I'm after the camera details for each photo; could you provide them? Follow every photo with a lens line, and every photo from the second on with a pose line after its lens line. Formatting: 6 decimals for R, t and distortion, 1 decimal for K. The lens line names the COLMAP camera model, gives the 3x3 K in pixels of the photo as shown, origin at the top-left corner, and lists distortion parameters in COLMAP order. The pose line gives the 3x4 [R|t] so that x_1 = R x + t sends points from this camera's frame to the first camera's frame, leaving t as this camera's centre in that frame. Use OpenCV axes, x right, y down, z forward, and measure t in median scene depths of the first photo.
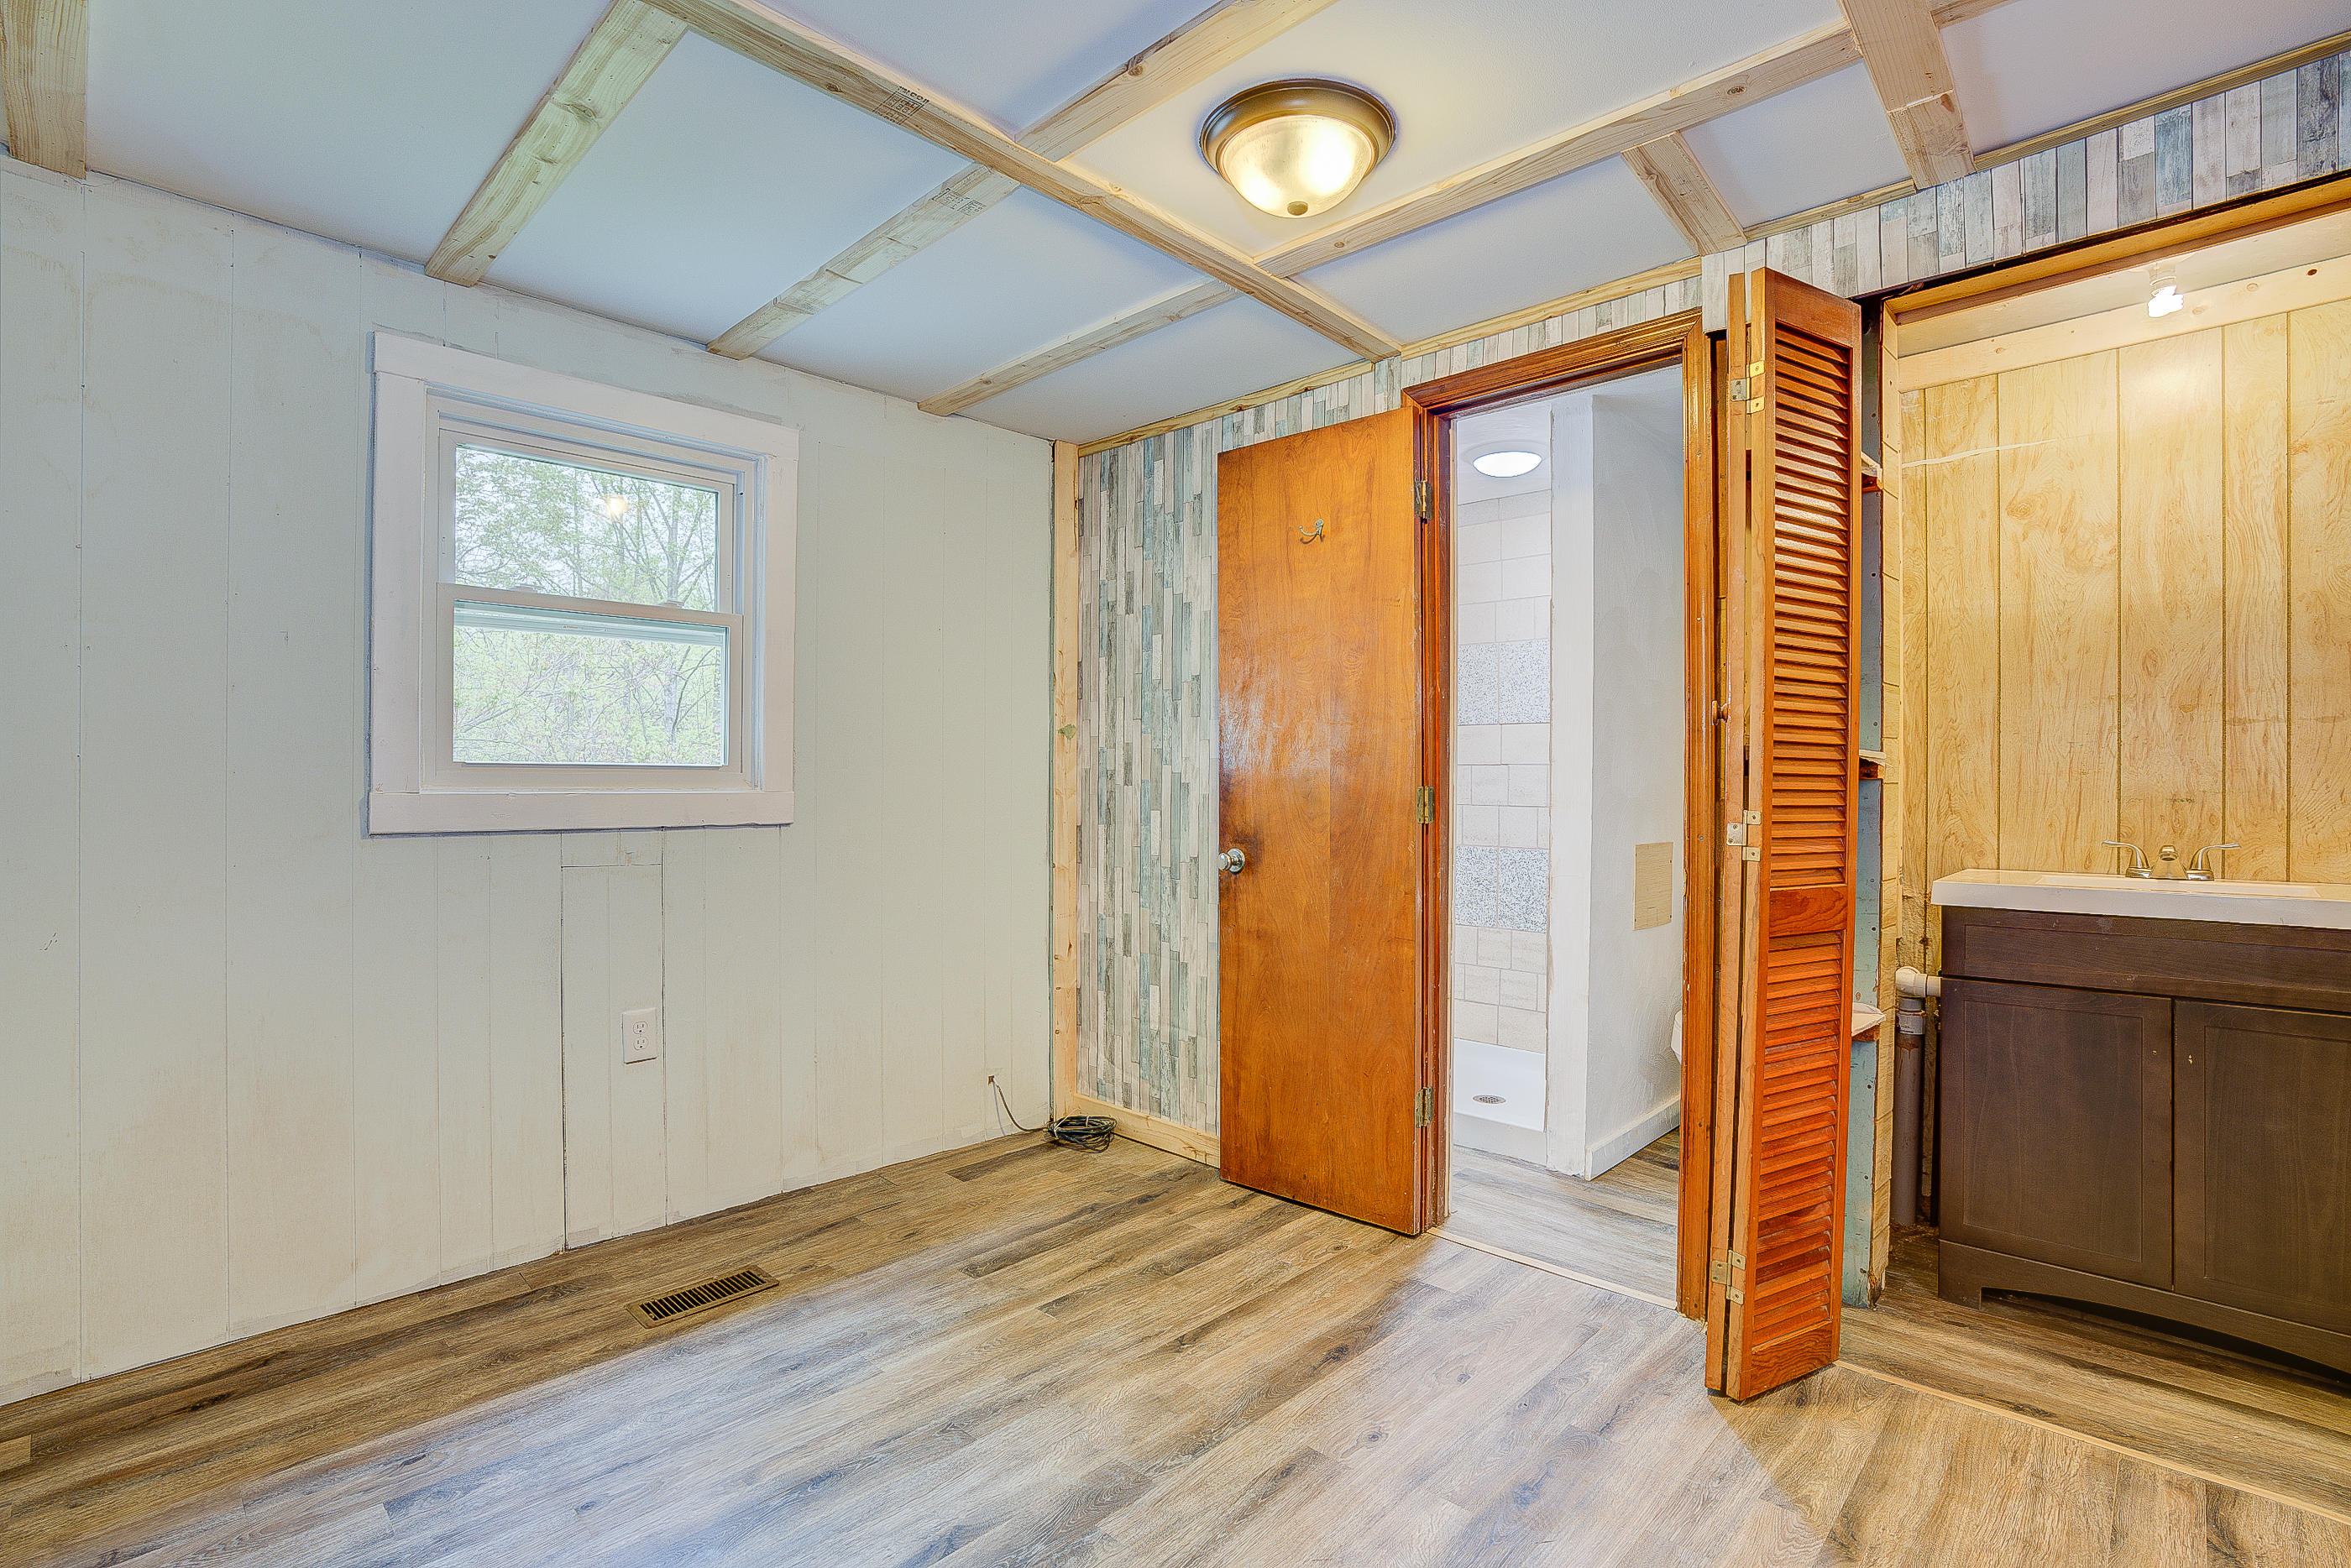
lens RADIAL K [[1091.1, 0, 1175.5], [0, 1091.1, 784.0], [0, 0, 1]] dist [-0.055258, 0.018180]
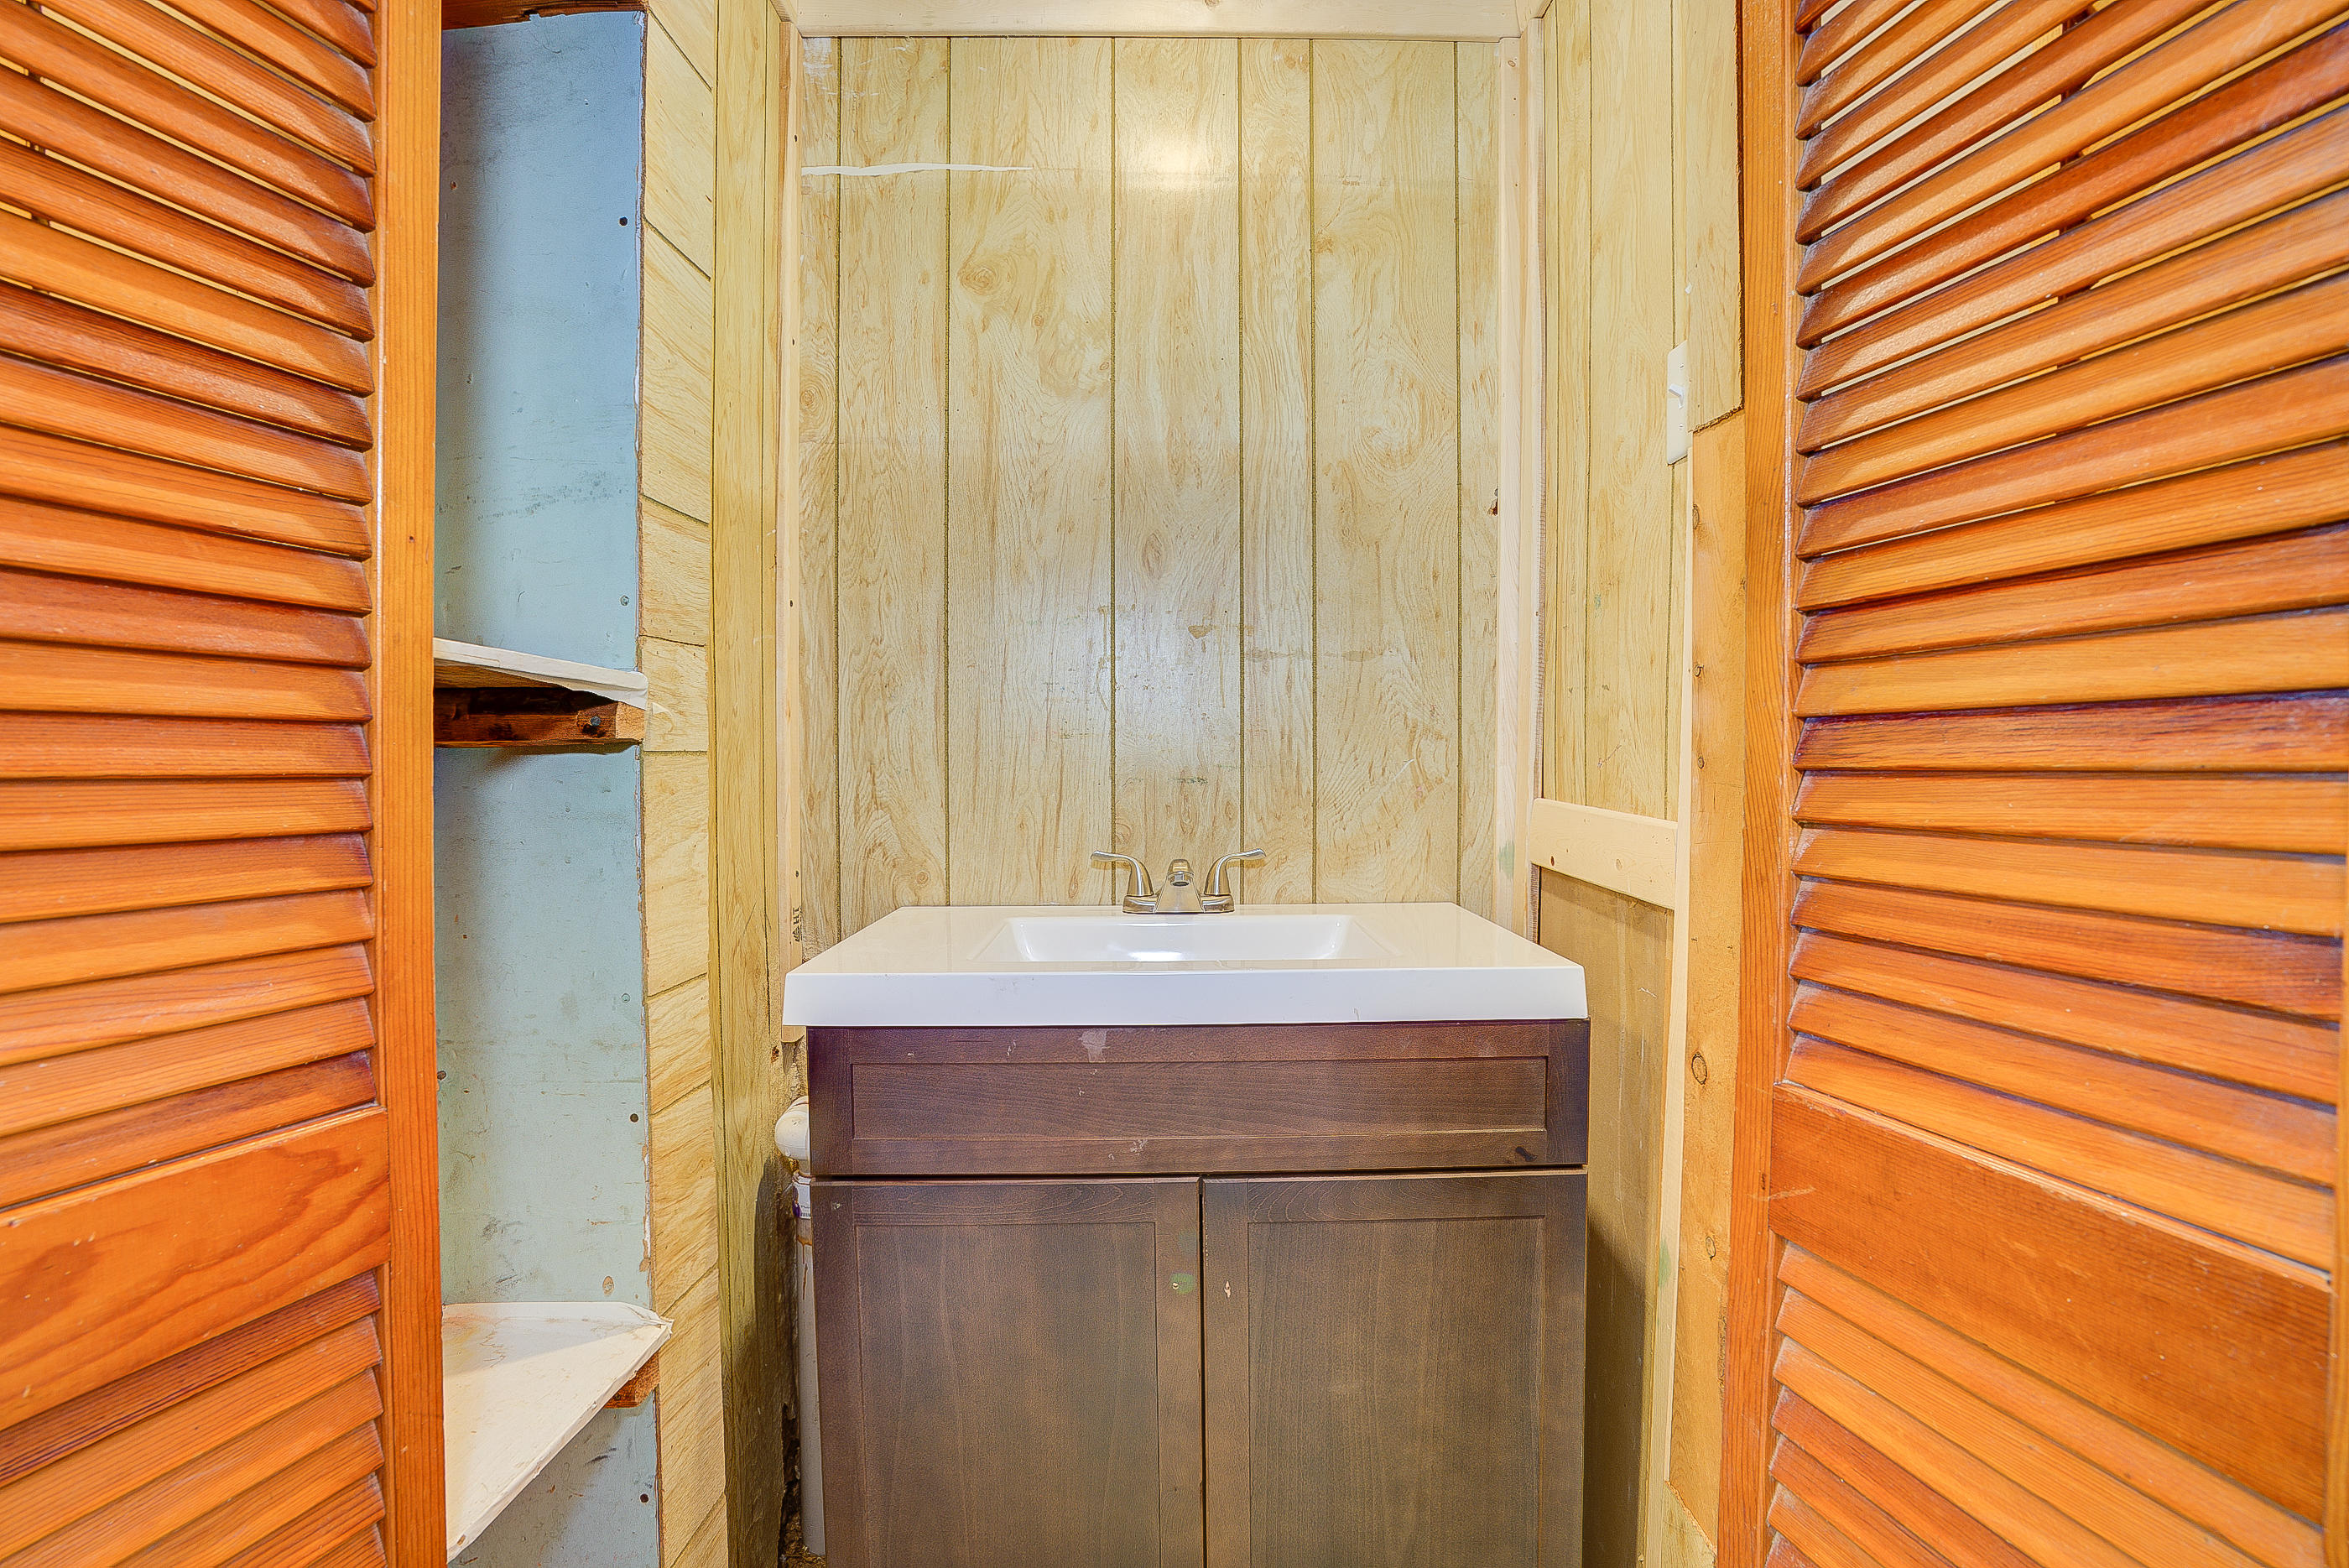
lens RADIAL K [[1090.3, 0, 1174.5], [0, 1090.3, 784.0], [0, 0, 1]] dist [-0.055258, 0.018180]
pose [[0.704872, -0.021988, 0.708994, 0.498815], [0.004377, 0.999635, 0.026651, 0.000606], [-0.709321, -0.015682, 0.704711, 0.560625]]
